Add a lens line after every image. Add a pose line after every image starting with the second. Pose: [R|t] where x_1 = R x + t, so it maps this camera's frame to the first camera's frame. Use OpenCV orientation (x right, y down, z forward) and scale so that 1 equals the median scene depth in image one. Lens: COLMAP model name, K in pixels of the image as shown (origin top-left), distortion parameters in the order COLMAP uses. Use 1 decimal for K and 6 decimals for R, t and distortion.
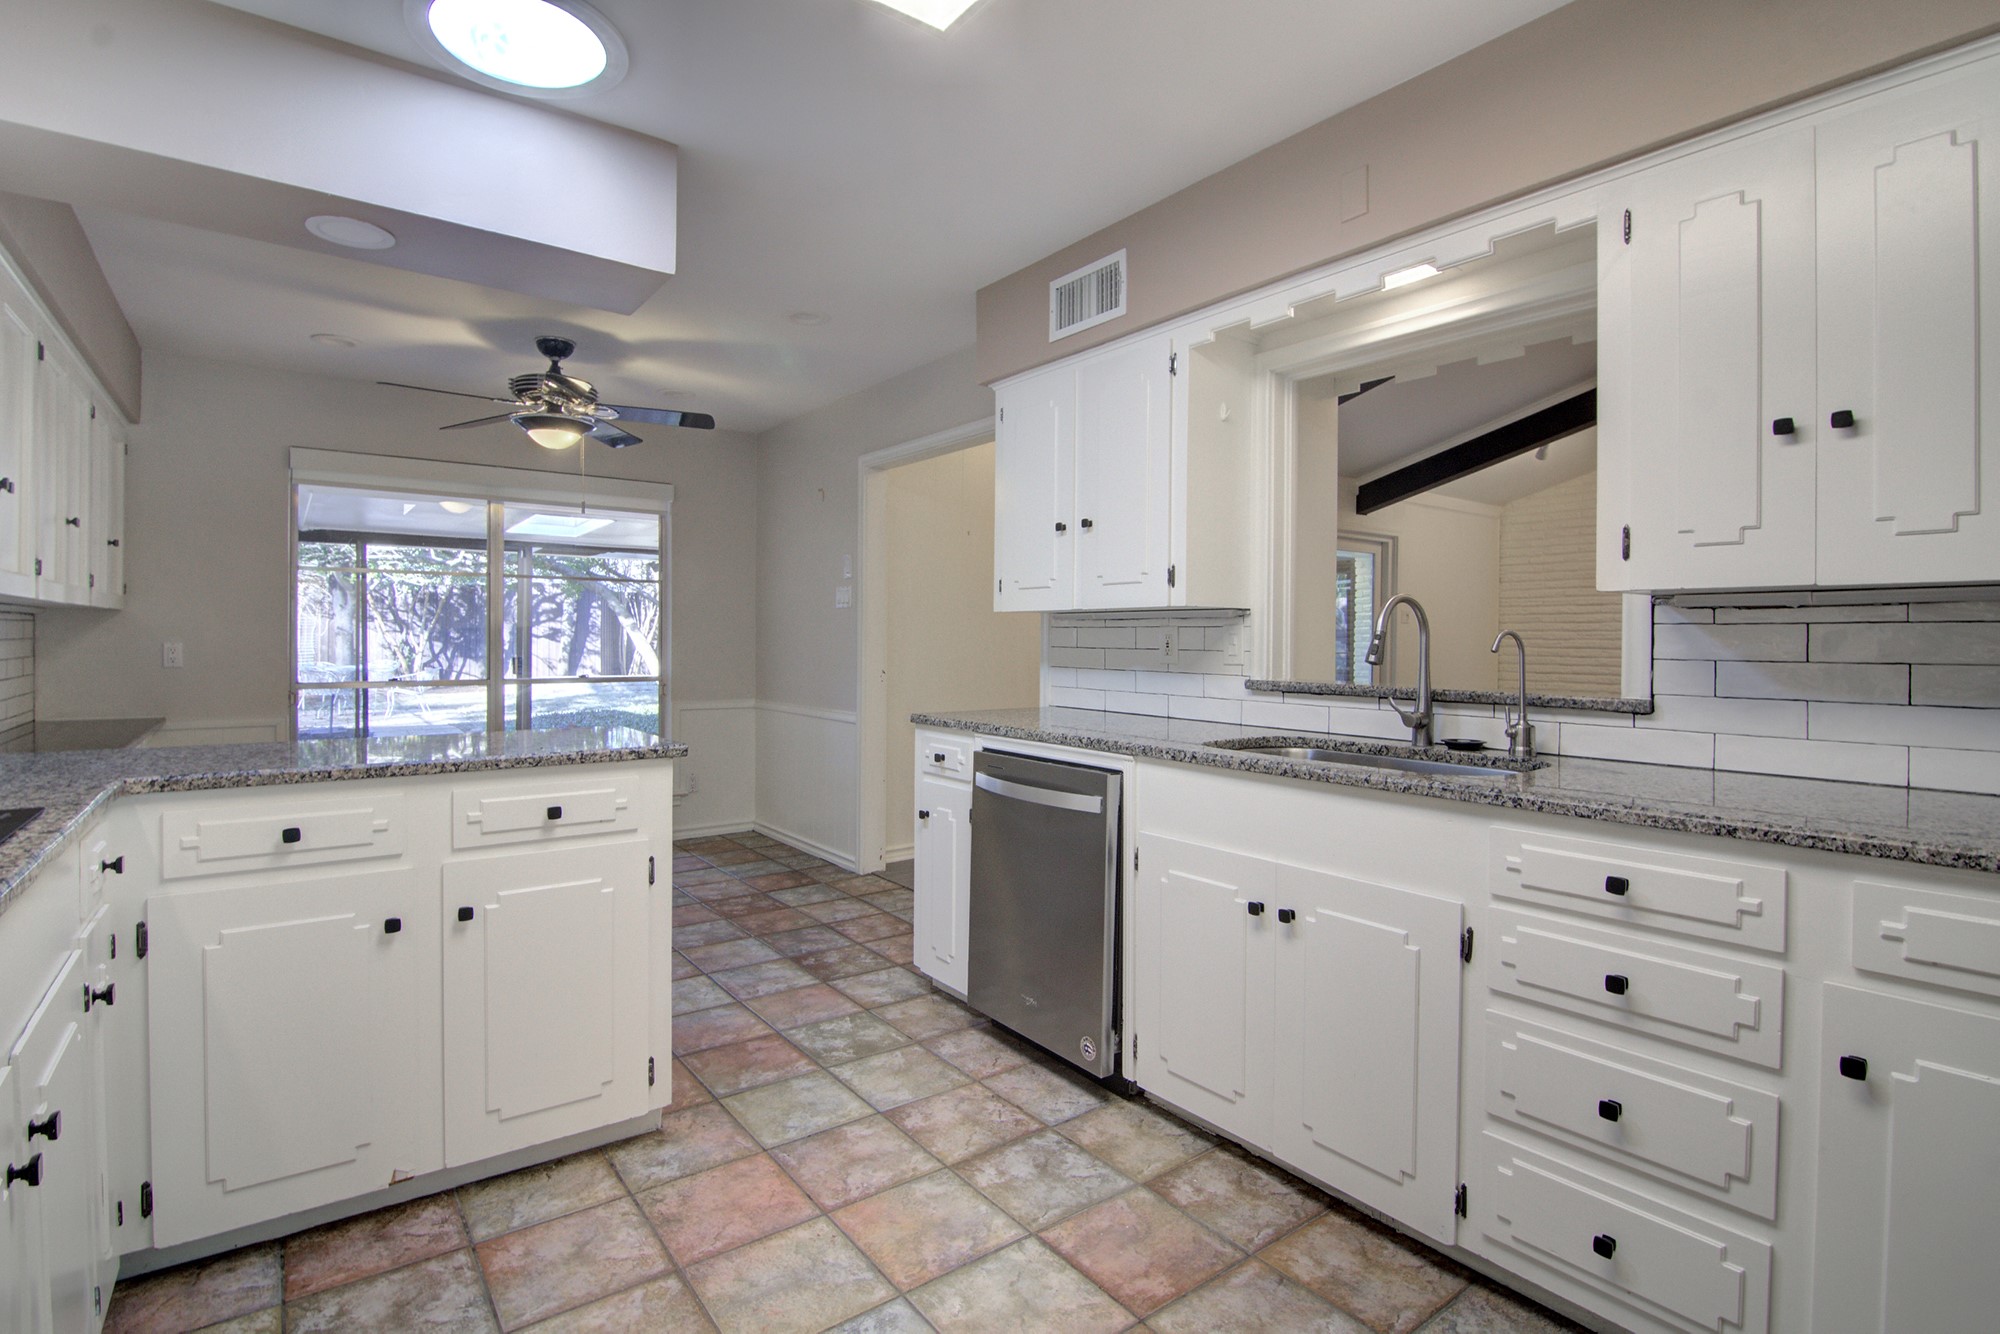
lens RADIAL K [[959.8, 0, 992.9], [0, 959.8, 642.5], [0, 0, 1]] dist [-0.008019, -0.009466]
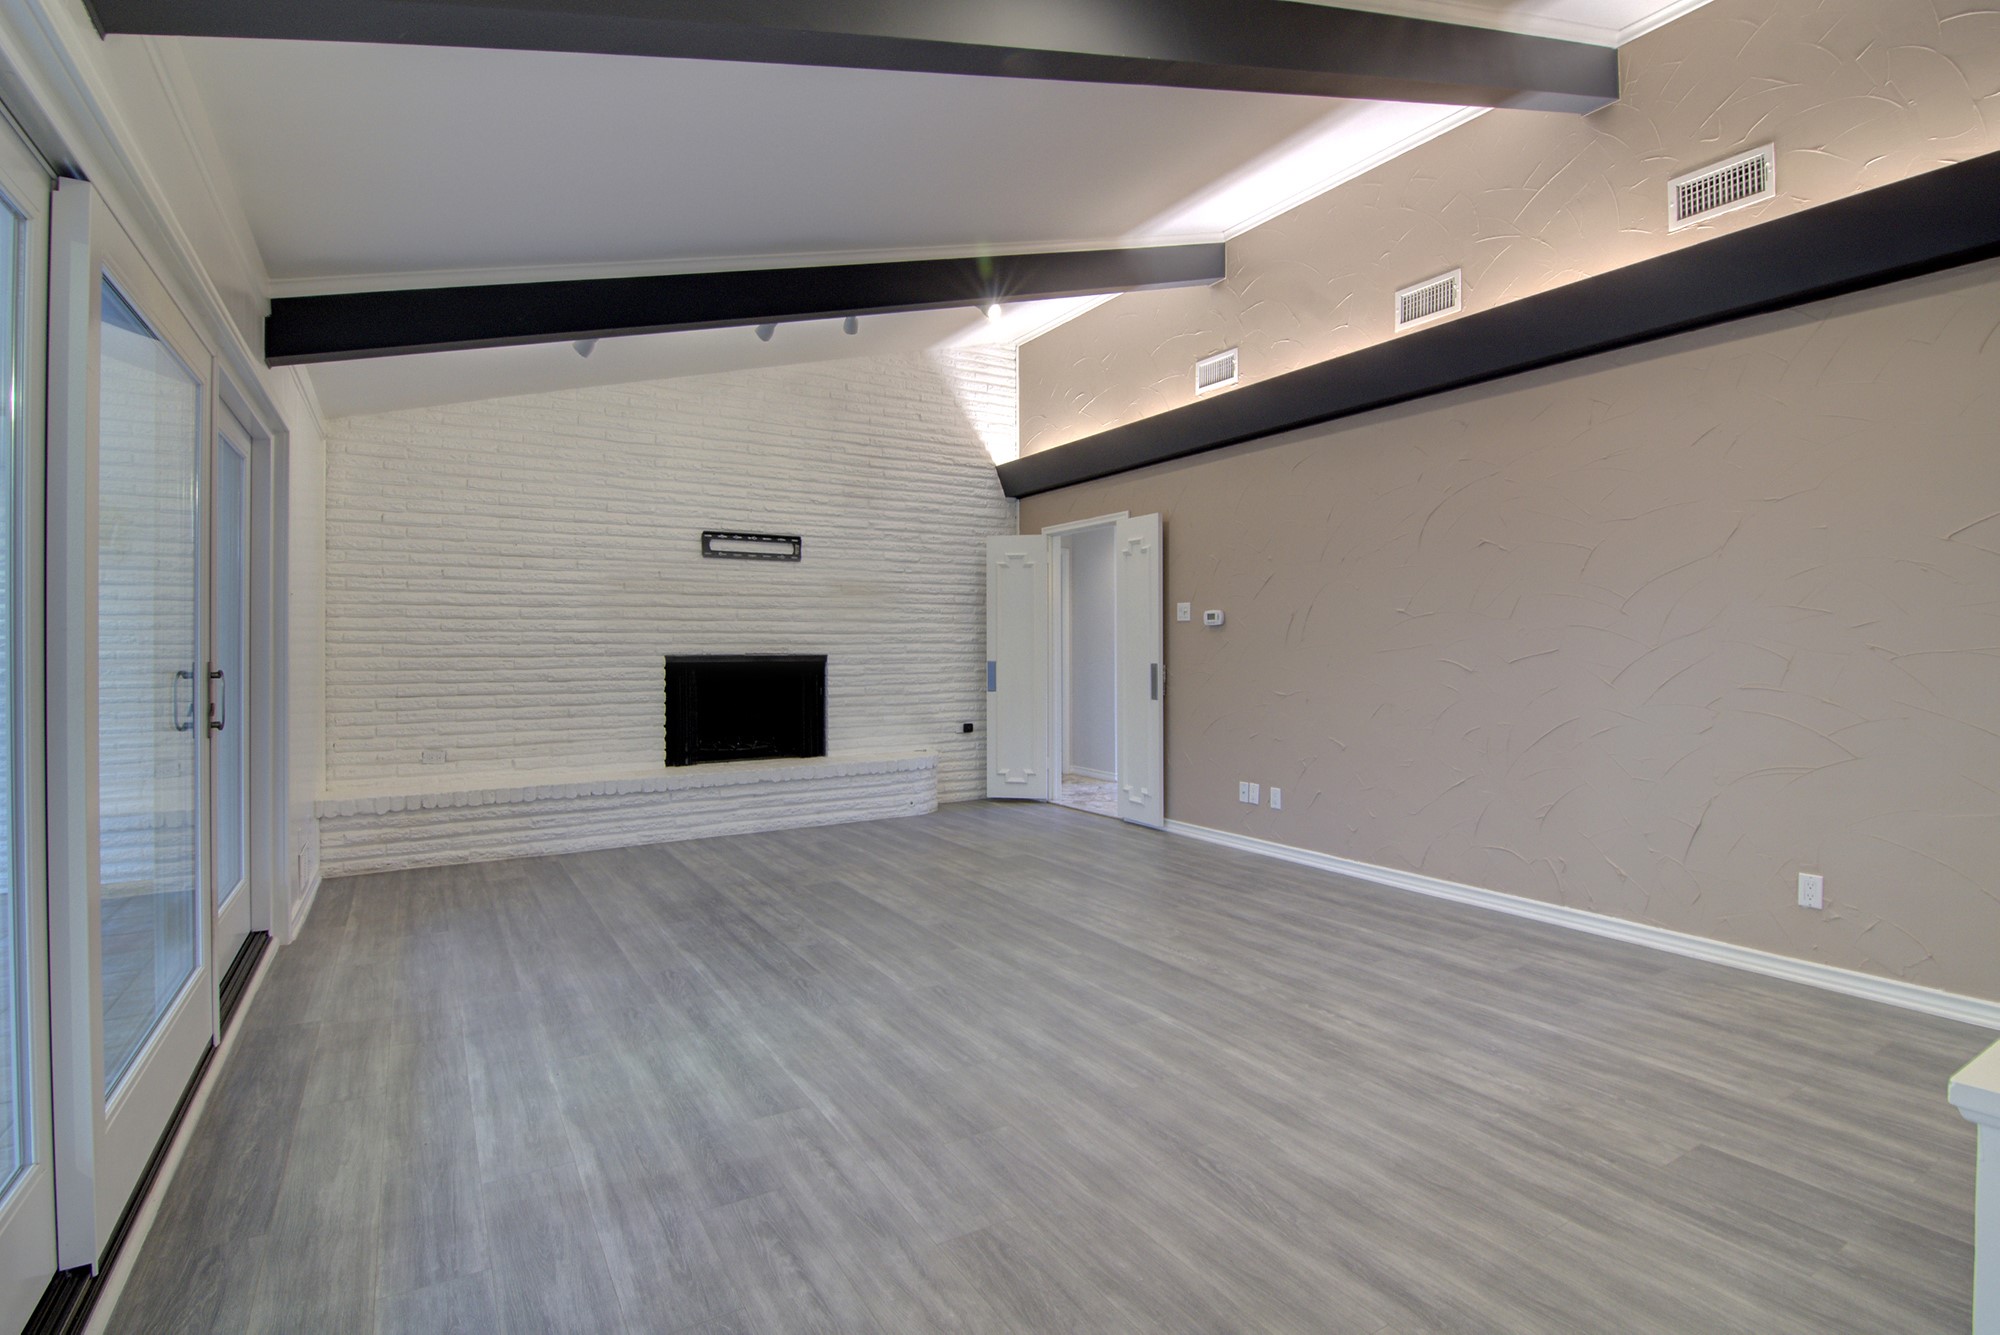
lens RADIAL K [[959.8, 0, 1012.3], [0, 959.8, 639.3], [0, 0, 1]] dist [-0.008019, -0.009466]
pose [[0.085953, 0.001175, 0.996298, -0.071479], [0.007533, 0.999970, -0.001829, -0.005644], [-0.996271, 0.007662, 0.085942, 1.653606]]
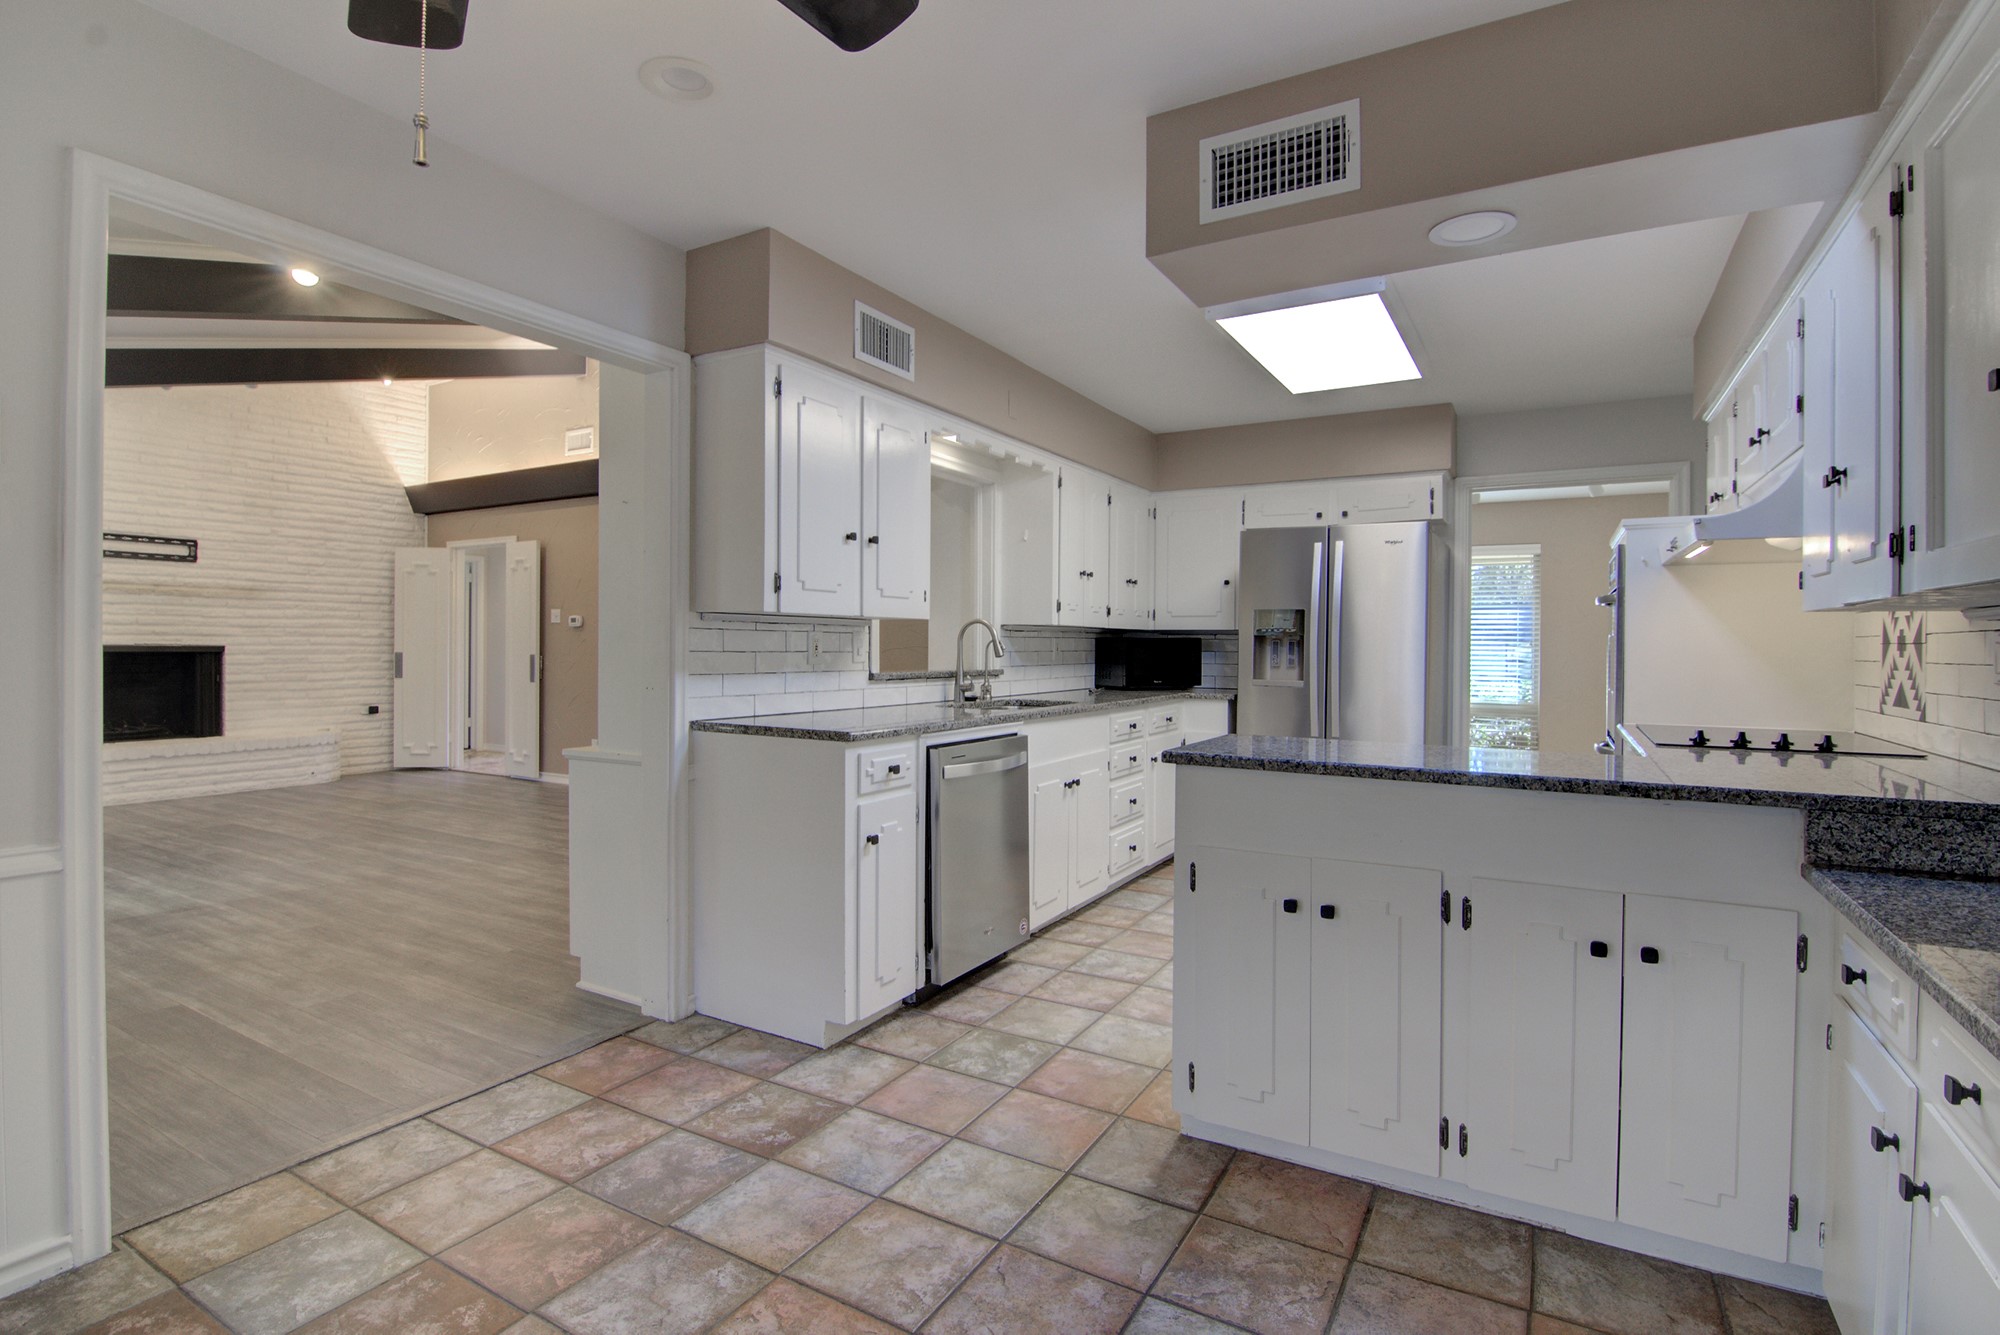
lens RADIAL K [[959.8, 0, 994.4], [0, 959.8, 646.2], [0, 0, 1]] dist [-0.008019, -0.009466]
pose [[-0.392148, -0.010445, 0.919843, -1.038907], [-0.006724, 0.999941, 0.008488, -0.011229], [-0.919878, -0.002856, -0.392195, 1.376458]]
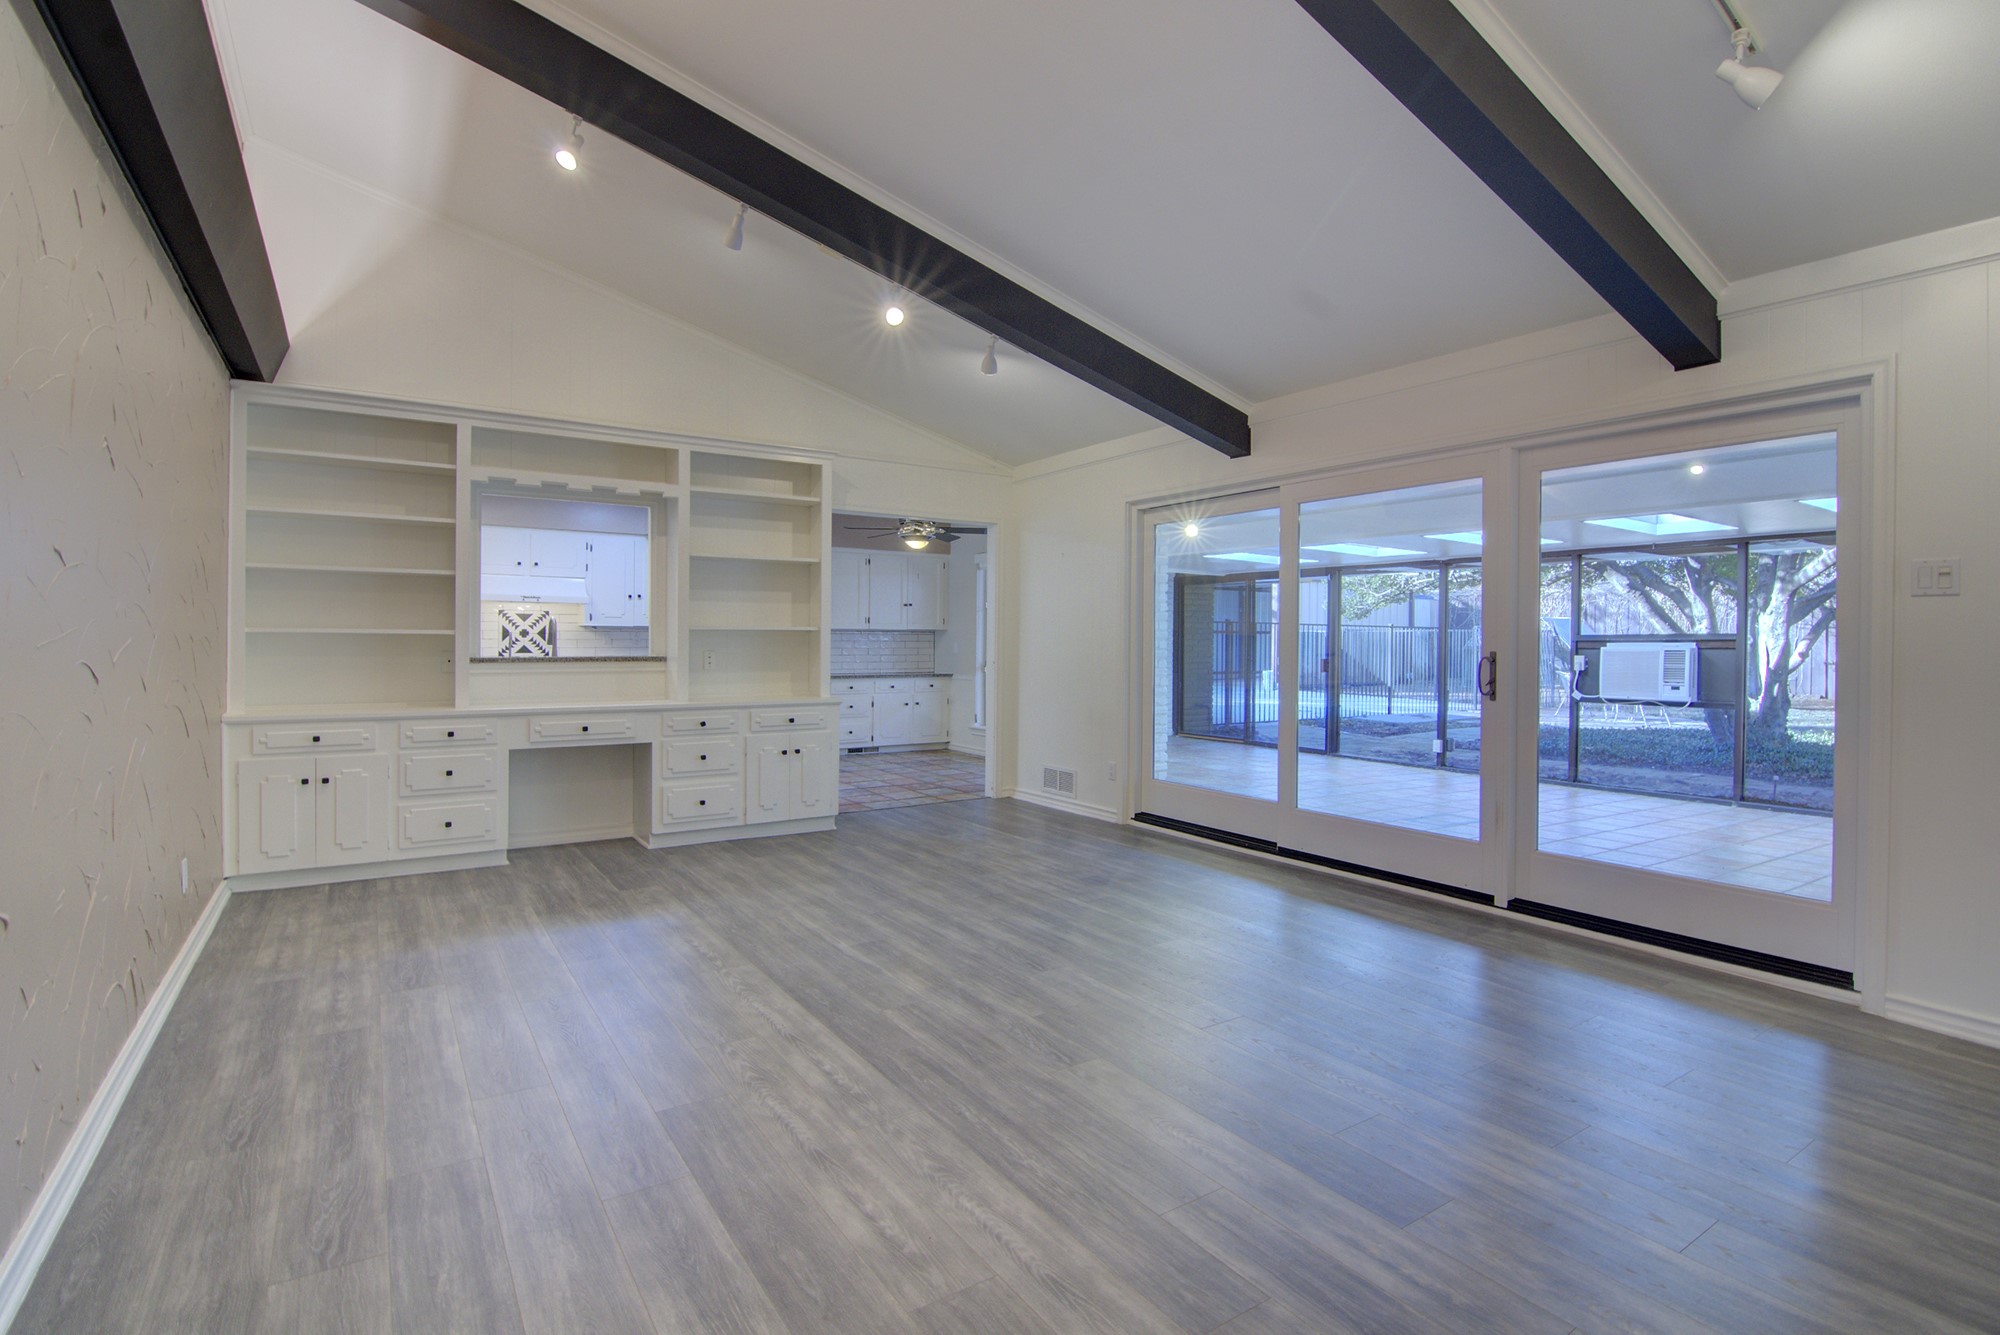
lens RADIAL K [[959.8, 0, 1010.4], [0, 959.8, 648.3], [0, 0, 1]] dist [-0.008019, -0.009466]
pose [[-0.051436, 0.002214, -0.998674, 2.284124], [-0.011603, 0.999929, 0.002815, 0.008654], [0.998609, 0.011732, -0.051407, 1.865606]]
